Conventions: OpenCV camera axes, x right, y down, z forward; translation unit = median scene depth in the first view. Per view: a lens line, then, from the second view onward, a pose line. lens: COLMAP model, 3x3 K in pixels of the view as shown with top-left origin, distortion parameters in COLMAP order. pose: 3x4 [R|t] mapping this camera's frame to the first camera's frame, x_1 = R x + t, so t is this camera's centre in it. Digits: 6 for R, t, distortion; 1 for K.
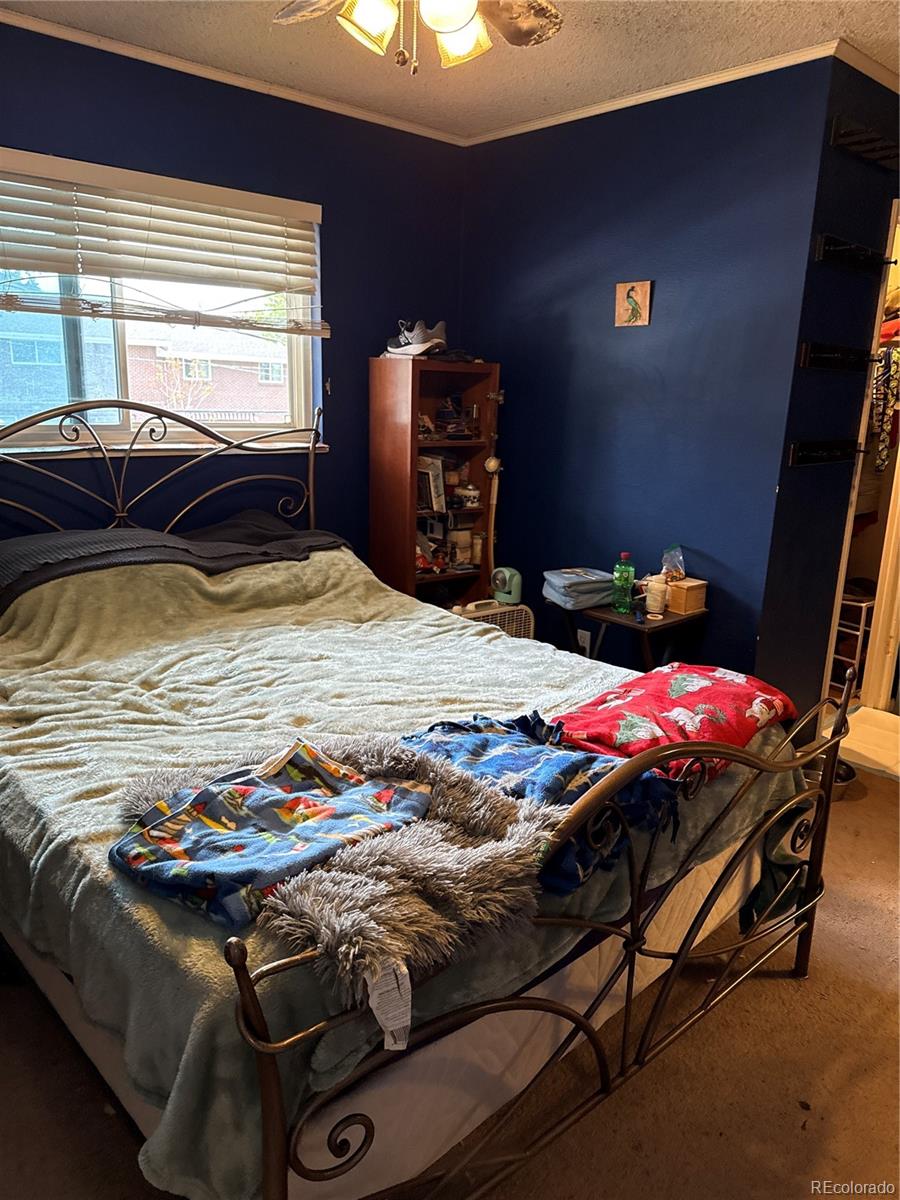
lens RADIAL K [[832.3, 0, 450.0], [0, 832.3, 600.0], [0, 0, 1]] dist [0.154528, -0.285450]
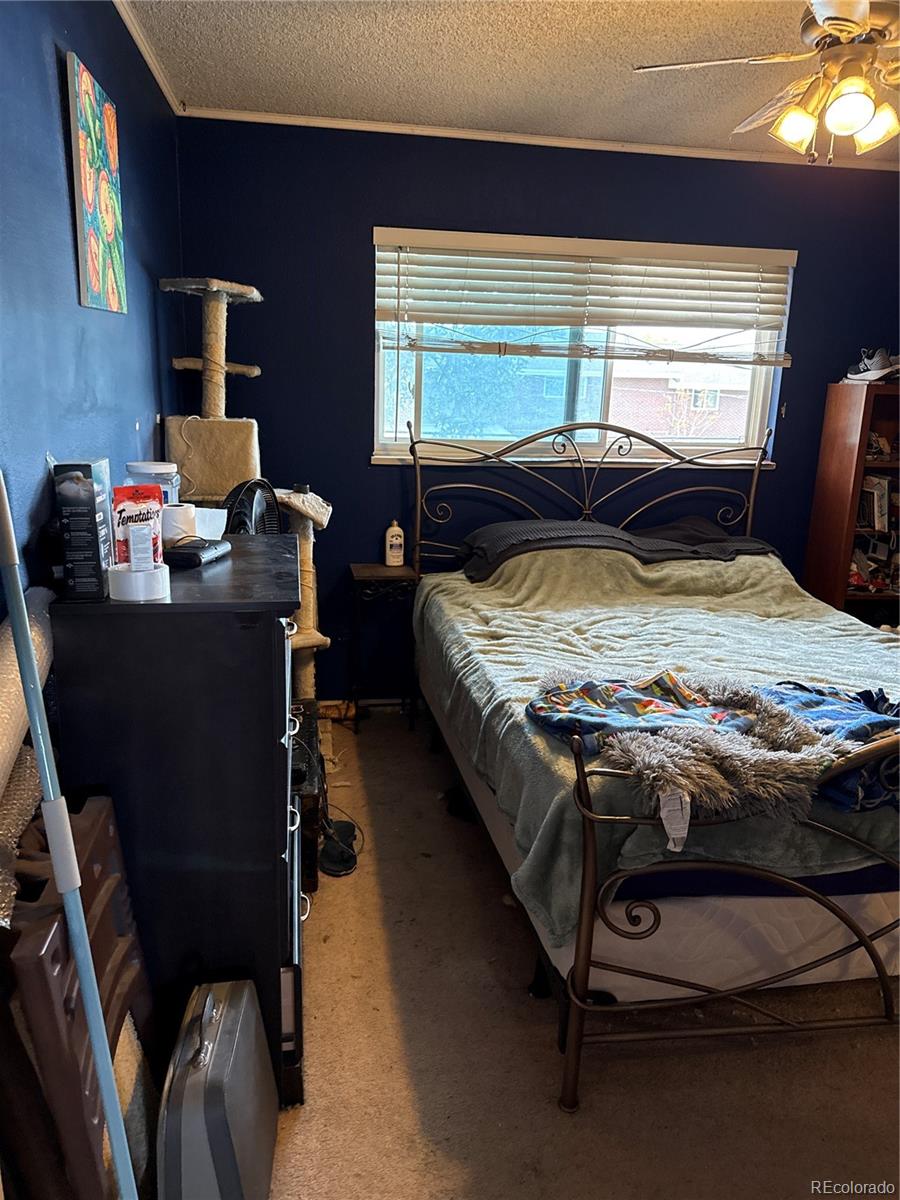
lens RADIAL K [[832.3, 0, 450.0], [0, 832.3, 600.0], [0, 0, 1]] dist [0.154528, -0.285450]
pose [[0.841253, 0.121902, -0.526719, 0.149893], [-0.139422, 0.990212, 0.006491, 0.064693], [0.522354, 0.067975, 0.850015, -0.219751]]
